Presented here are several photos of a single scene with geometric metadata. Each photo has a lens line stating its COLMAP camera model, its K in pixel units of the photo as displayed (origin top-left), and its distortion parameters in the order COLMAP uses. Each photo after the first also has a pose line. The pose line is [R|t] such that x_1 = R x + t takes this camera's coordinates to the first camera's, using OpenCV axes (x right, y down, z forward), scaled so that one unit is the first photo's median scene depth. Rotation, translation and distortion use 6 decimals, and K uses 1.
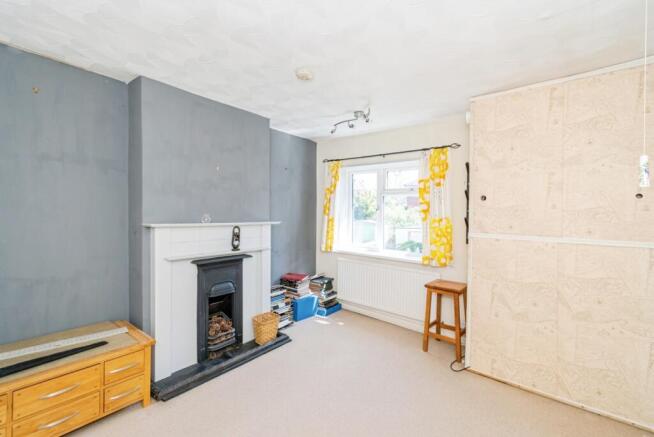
lens RADIAL K [[286.8, 0, 327.4], [0, 286.8, 220.6], [0, 0, 1]] dist [-0.001285, 0.000018]
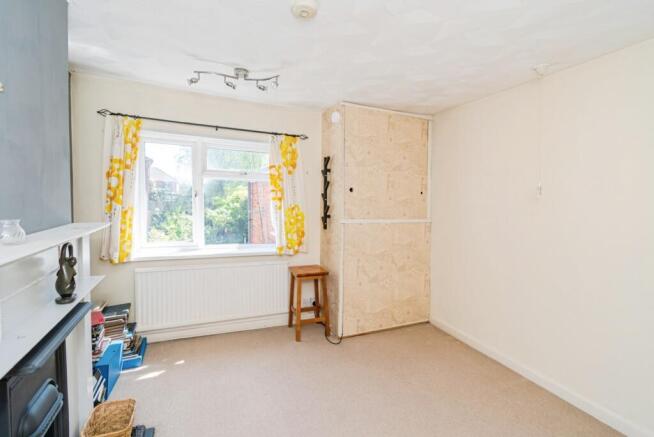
lens RADIAL K [[292.6, 0, 327.7], [0, 292.6, 204.9], [0, 0, 1]] dist [-0.010115, 0.000041]
pose [[0.449017, -0.023691, 0.893209, -0.463891], [0.008485, 0.999716, 0.022250, -0.034182], [-0.893483, -0.002411, 0.449090, 0.423069]]
